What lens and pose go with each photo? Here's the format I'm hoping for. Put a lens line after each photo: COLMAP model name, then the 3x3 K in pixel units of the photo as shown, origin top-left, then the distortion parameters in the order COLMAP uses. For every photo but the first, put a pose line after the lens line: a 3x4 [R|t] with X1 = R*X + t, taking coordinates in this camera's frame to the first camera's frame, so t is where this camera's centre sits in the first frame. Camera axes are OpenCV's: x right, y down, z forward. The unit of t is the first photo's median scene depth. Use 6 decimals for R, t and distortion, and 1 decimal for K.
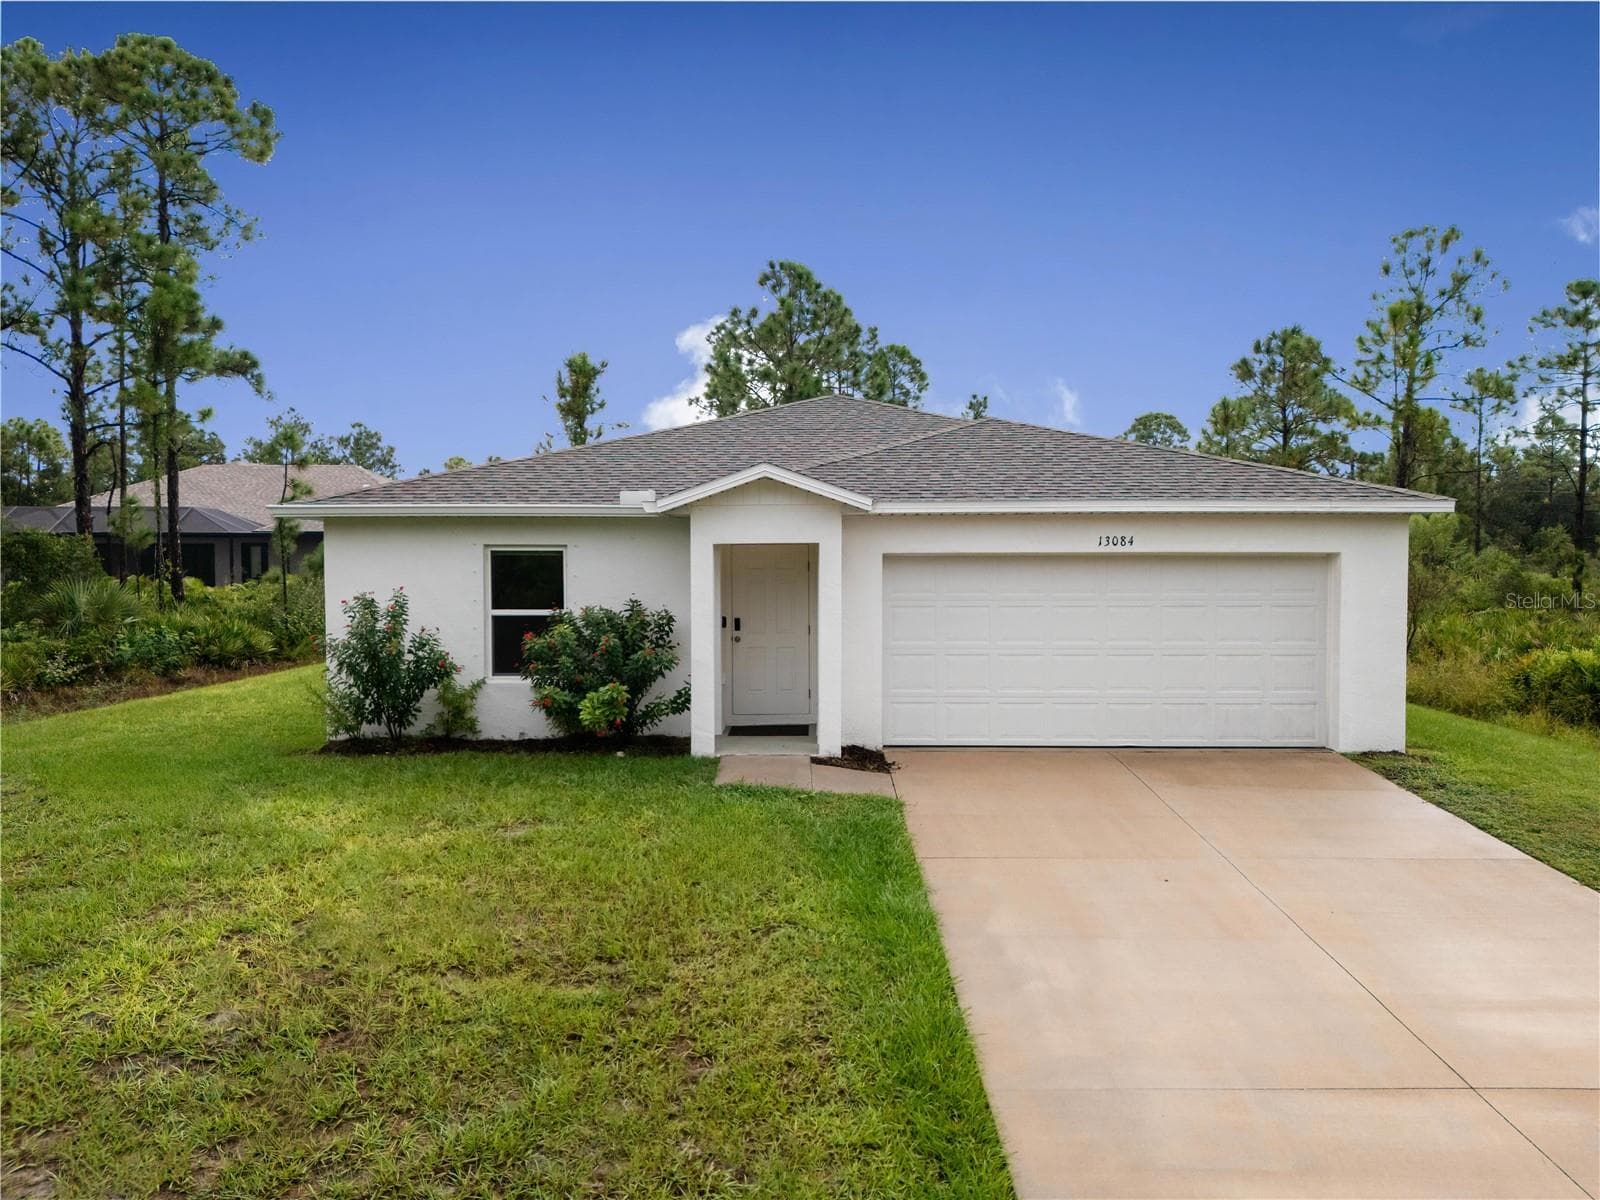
lens RADIAL K [[1170.5, 0, 796.2], [0, 1170.5, 597.7], [0, 0, 1]] dist [0.093981, -0.101378]
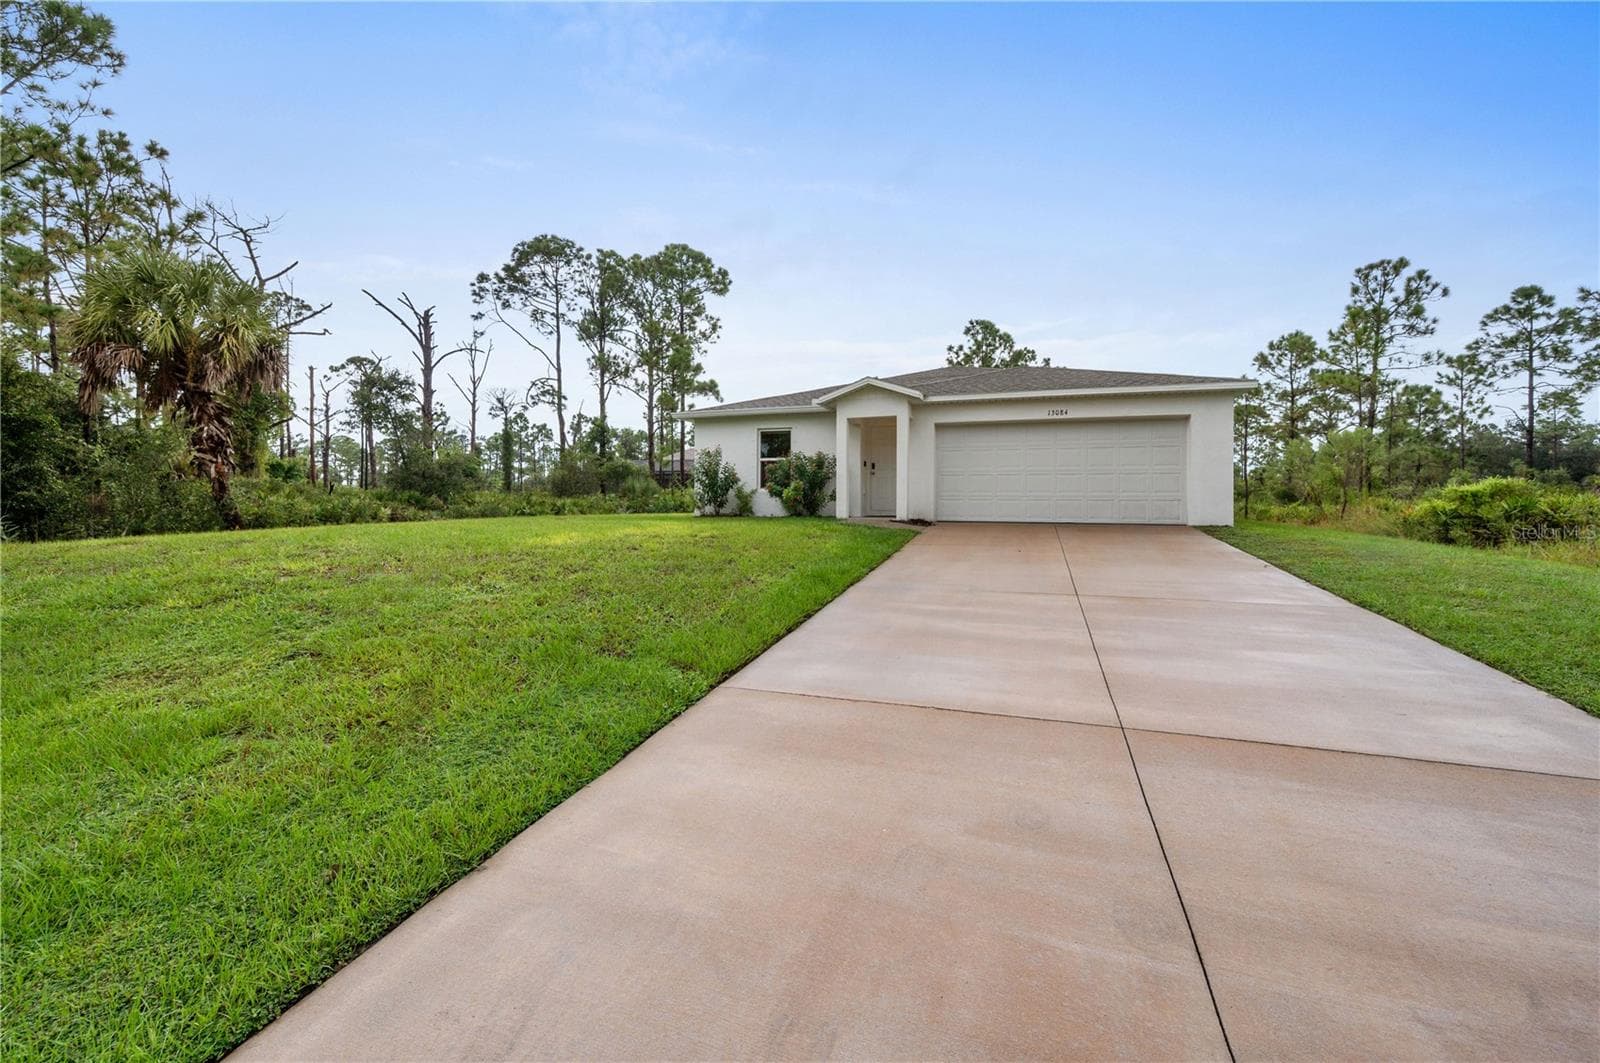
lens RADIAL K [[639.1, 0, 806.1], [0, 639.1, 499.1], [0, 0, 1]] dist [0.010709, -0.007580]
pose [[0.943720, 0.004517, -0.330715, 0.228565], [-0.018992, 0.998997, -0.040549, 0.139814], [0.330201, 0.044548, 0.942859, -0.103175]]
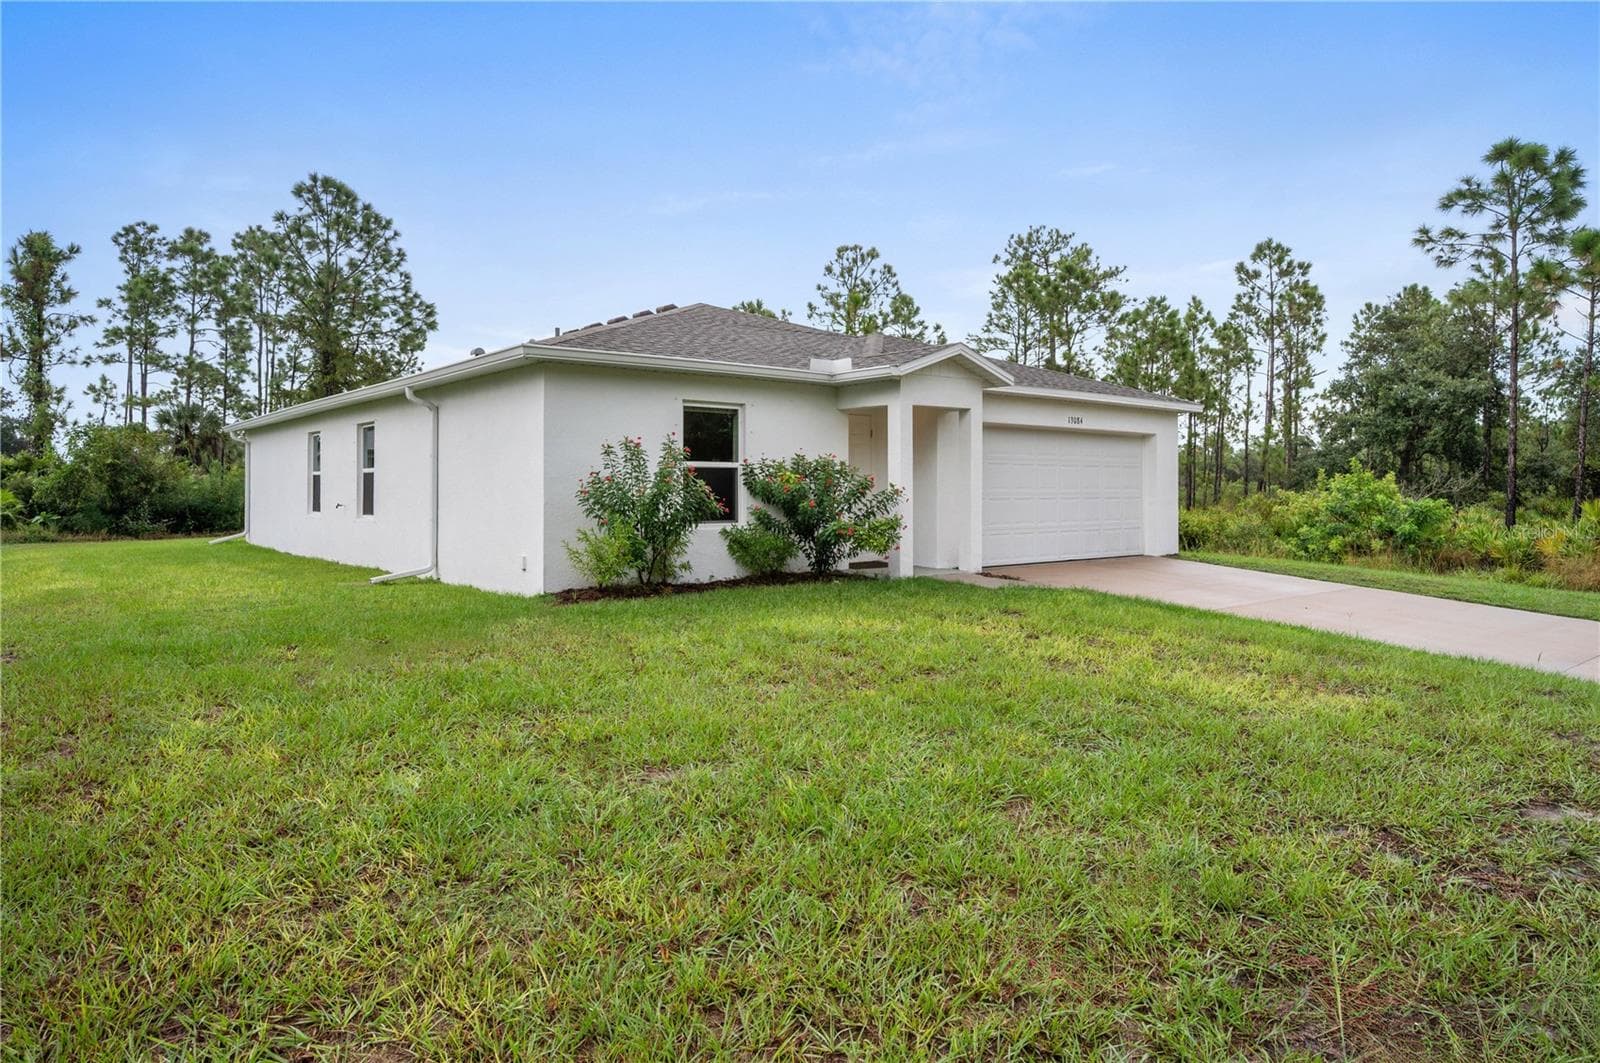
lens RADIAL K [[993.3, 0, 807.2], [0, 993.3, 482.7], [0, 0, 1]] dist [0.005473, -0.004322]
pose [[0.773023, 0.005479, 0.634354, -0.775921], [0.021749, 0.999146, -0.035133, 0.066146], [-0.634005, 0.040956, 0.772244, 0.248476]]
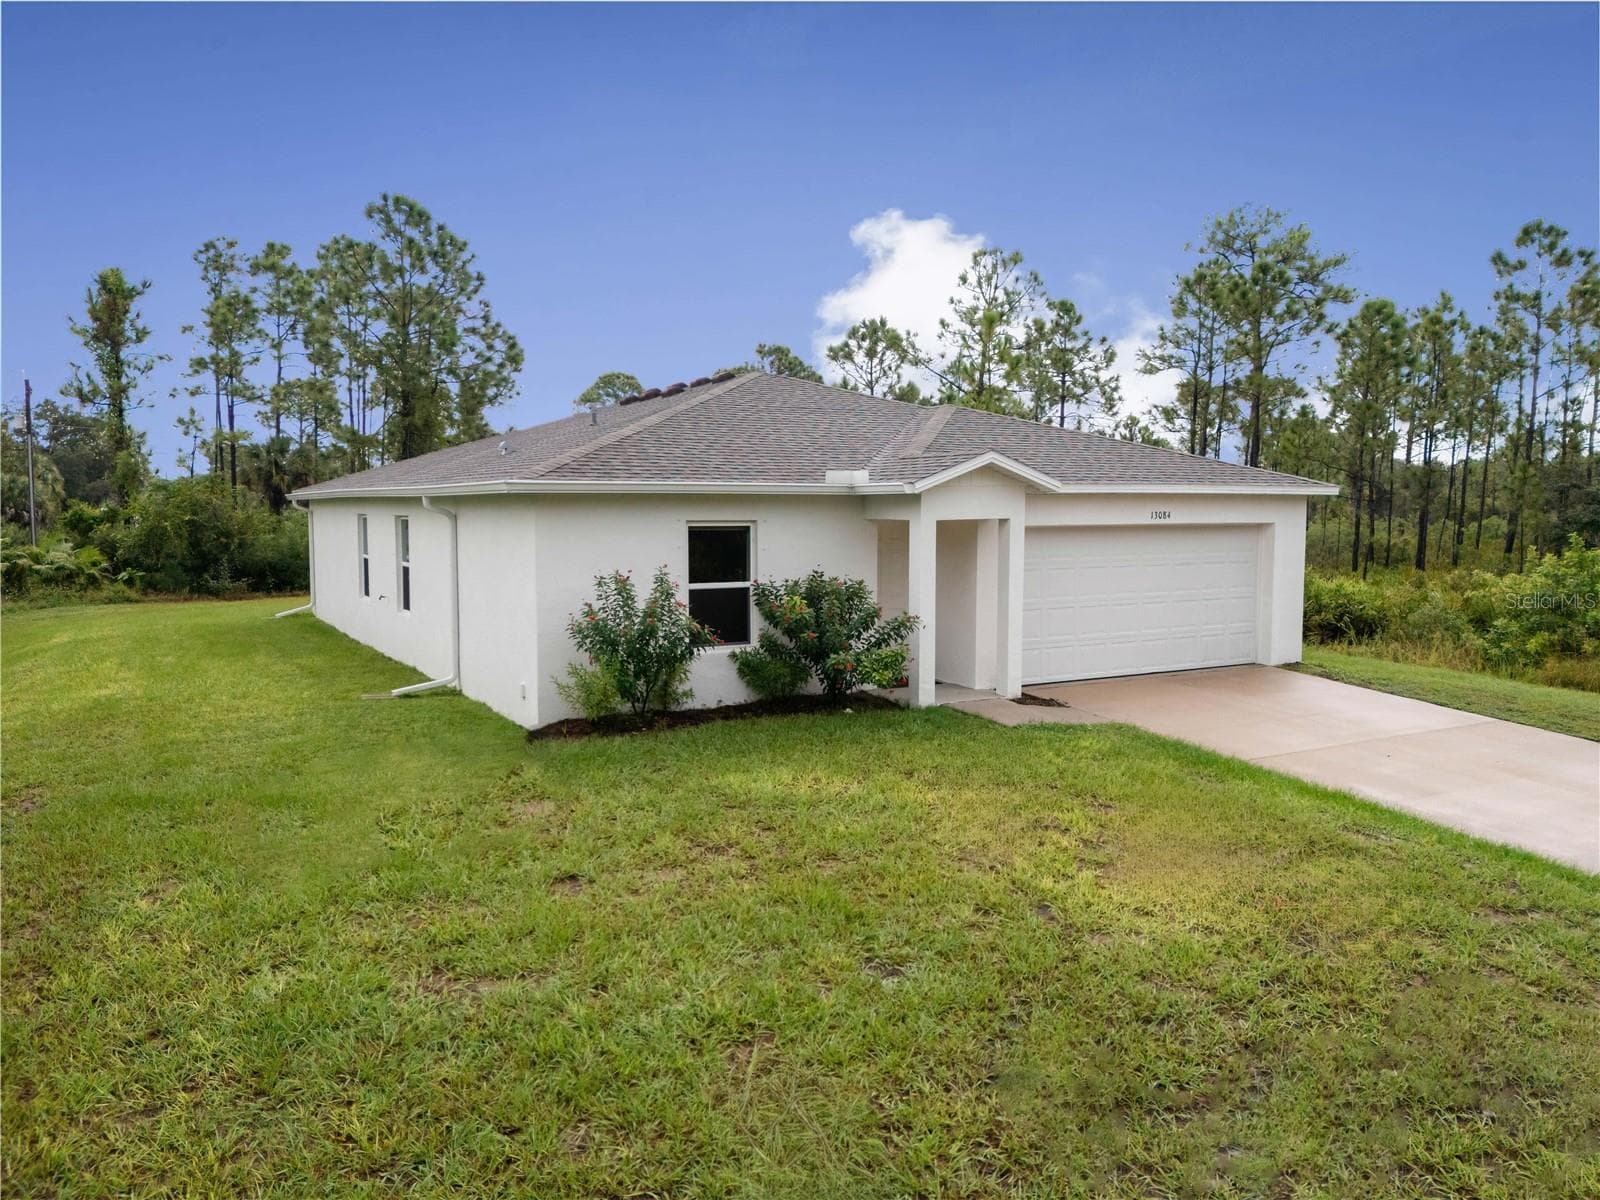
lens RADIAL K [[1170.5, 0, 796.2], [0, 1170.5, 597.7], [0, 0, 1]] dist [0.093981, -0.101378]
pose [[0.866098, -0.038245, 0.498408, -0.717824], [0.016940, 0.998742, 0.047202, -0.025327], [-0.499586, -0.032439, 0.865656, 0.074233]]
